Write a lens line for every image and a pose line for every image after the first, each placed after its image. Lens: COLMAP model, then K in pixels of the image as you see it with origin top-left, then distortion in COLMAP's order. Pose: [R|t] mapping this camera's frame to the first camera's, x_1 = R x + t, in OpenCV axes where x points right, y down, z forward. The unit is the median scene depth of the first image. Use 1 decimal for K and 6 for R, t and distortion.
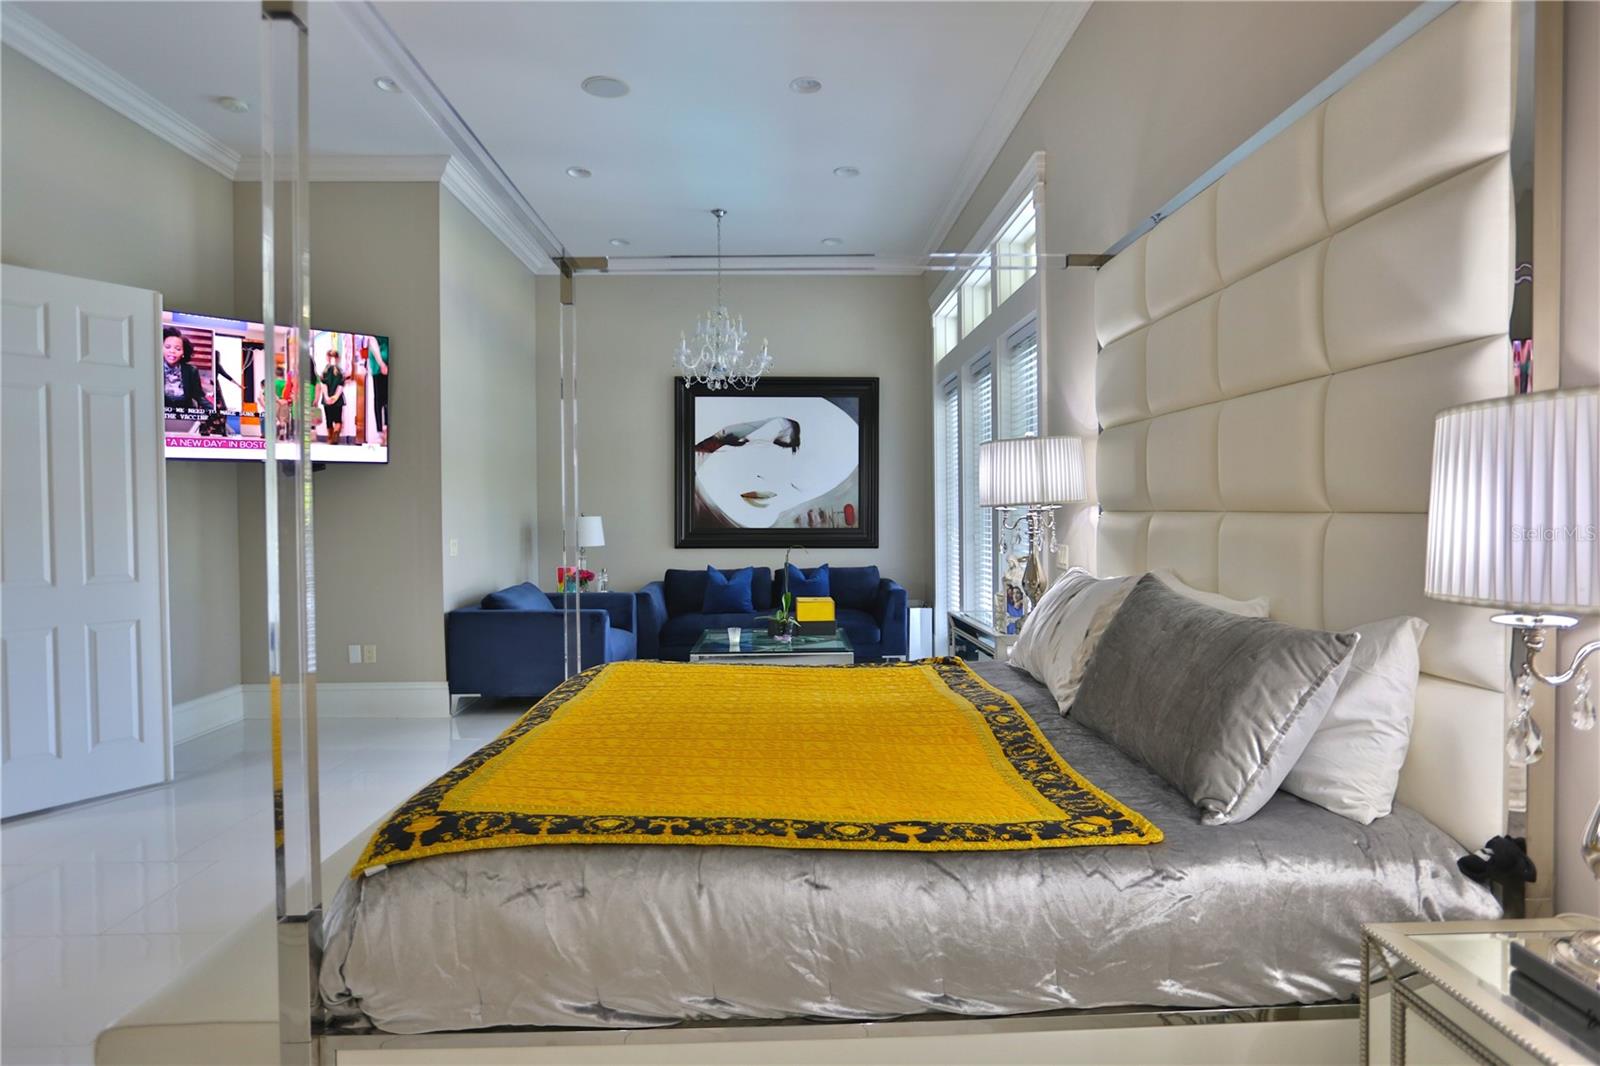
lens RADIAL K [[897.0, 0, 800.0], [0, 897.0, 523.4], [0, 0, 1]] dist [-0.003036, -0.000008]
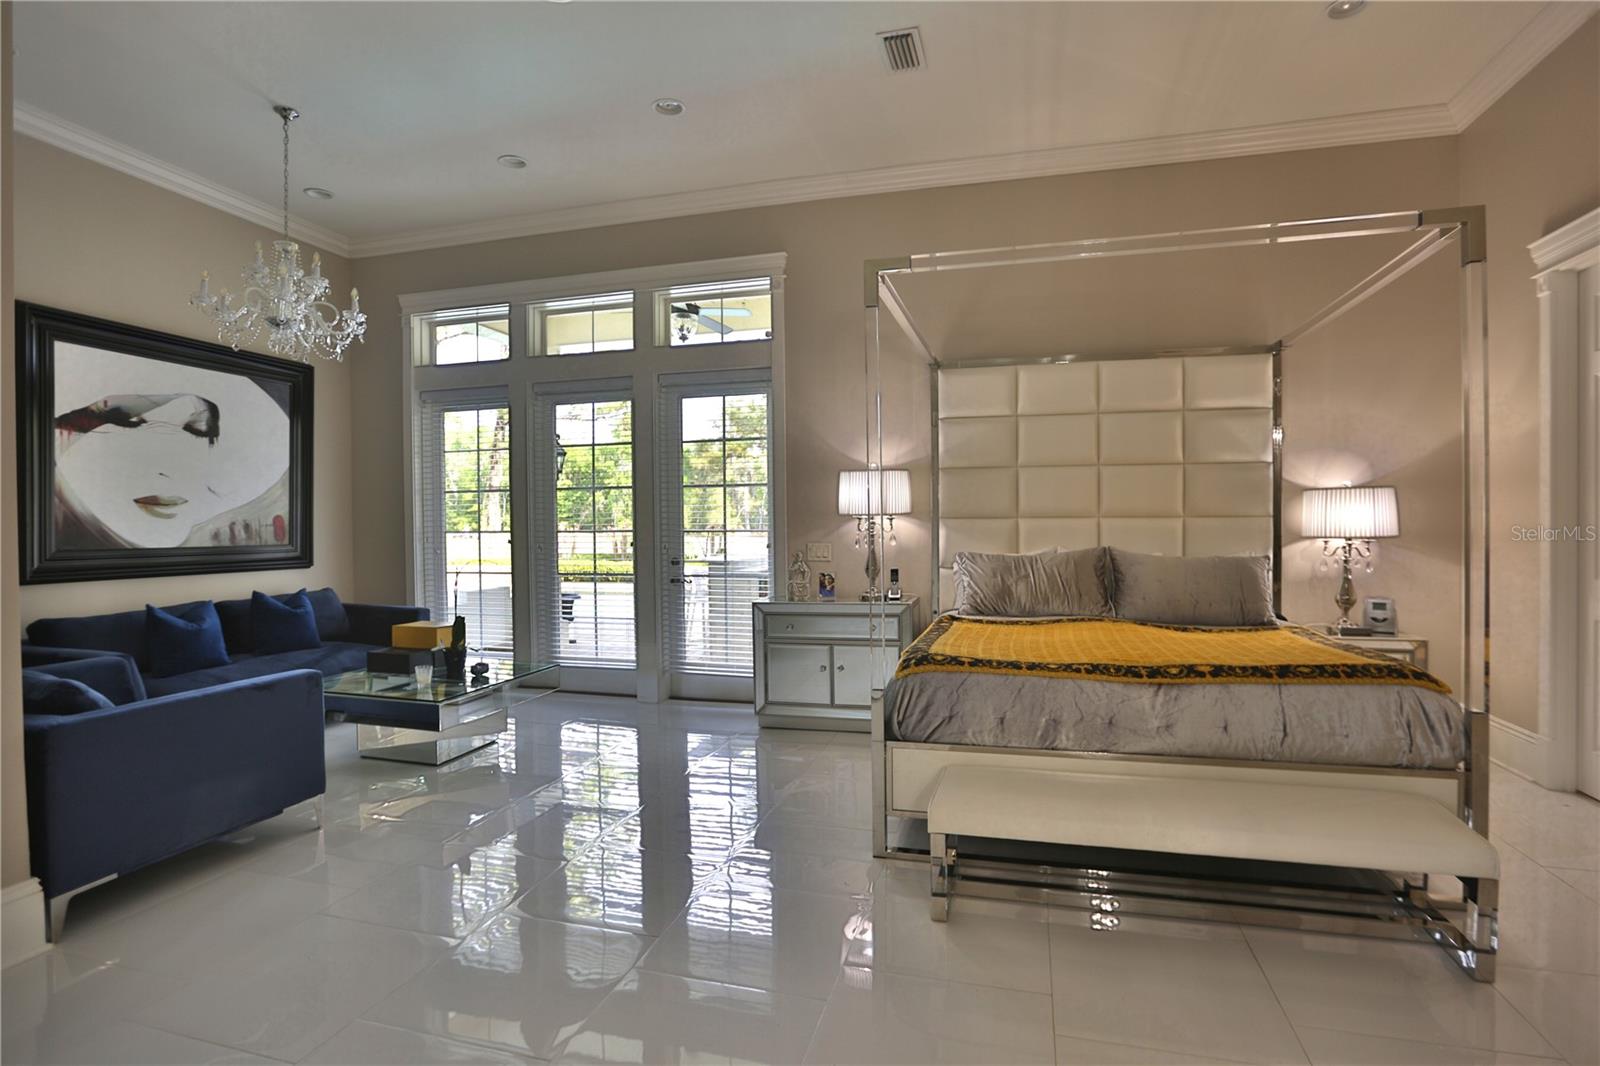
lens RADIAL K [[770.9, 0, 803.4], [0, 770.9, 534.0], [0, 0, 1]] dist [-0.013679, 0.000325]
pose [[0.300145, -0.015923, 0.953761, -0.464353], [0.018286, 0.999773, 0.010937, -0.003087], [-0.953718, 0.014157, 0.300368, 0.344770]]
